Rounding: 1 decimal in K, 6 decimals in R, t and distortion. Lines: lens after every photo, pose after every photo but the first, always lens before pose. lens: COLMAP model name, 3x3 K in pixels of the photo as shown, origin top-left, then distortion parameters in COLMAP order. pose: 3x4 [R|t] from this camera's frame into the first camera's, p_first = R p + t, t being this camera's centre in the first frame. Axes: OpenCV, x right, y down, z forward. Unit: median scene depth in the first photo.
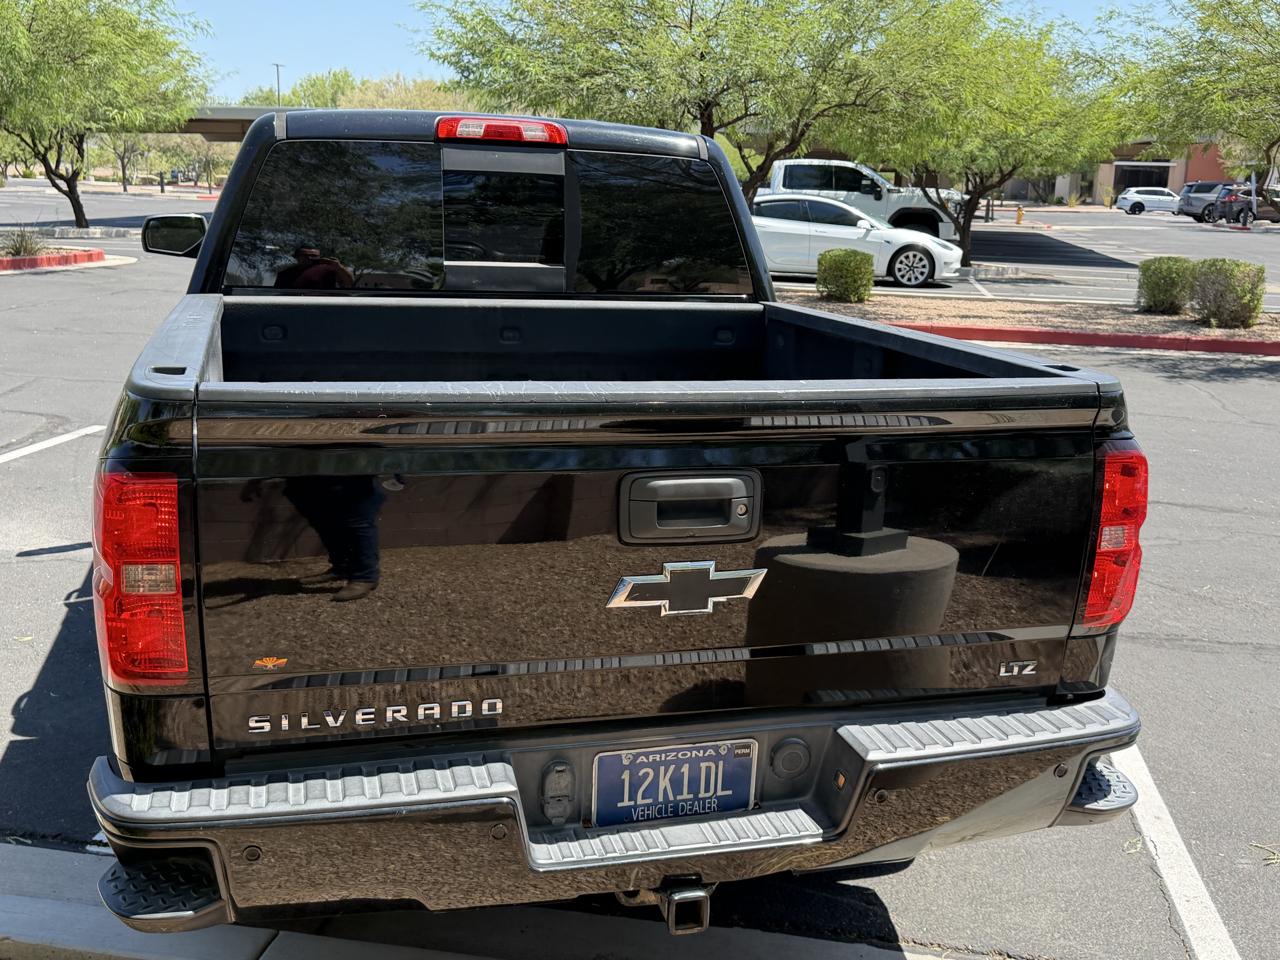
lens RADIAL K [[1285.9, 0, 641.0], [0, 1285.9, 529.8], [0, 0, 1]] dist [0.051349, -0.012950]
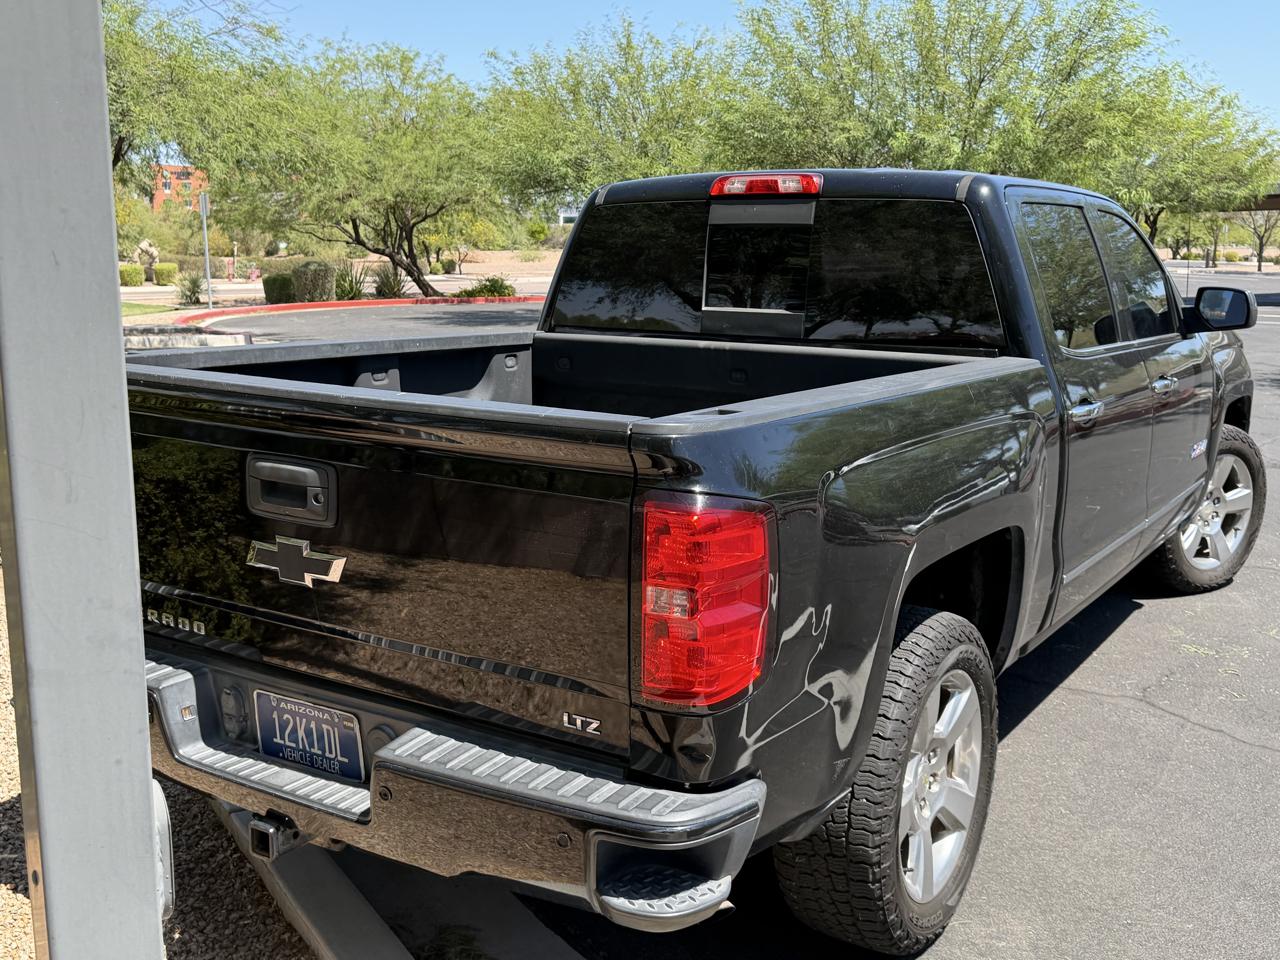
lens RADIAL K [[1259.4, 0, 639.4], [0, 1259.4, 500.2], [0, 0, 1]] dist [0.153135, -0.316937]
pose [[0.659899, 0.117955, -0.742038, 1.016905], [-0.176796, 0.984247, -0.000770, -0.058514], [0.730258, 0.131698, 0.670357, 0.424217]]
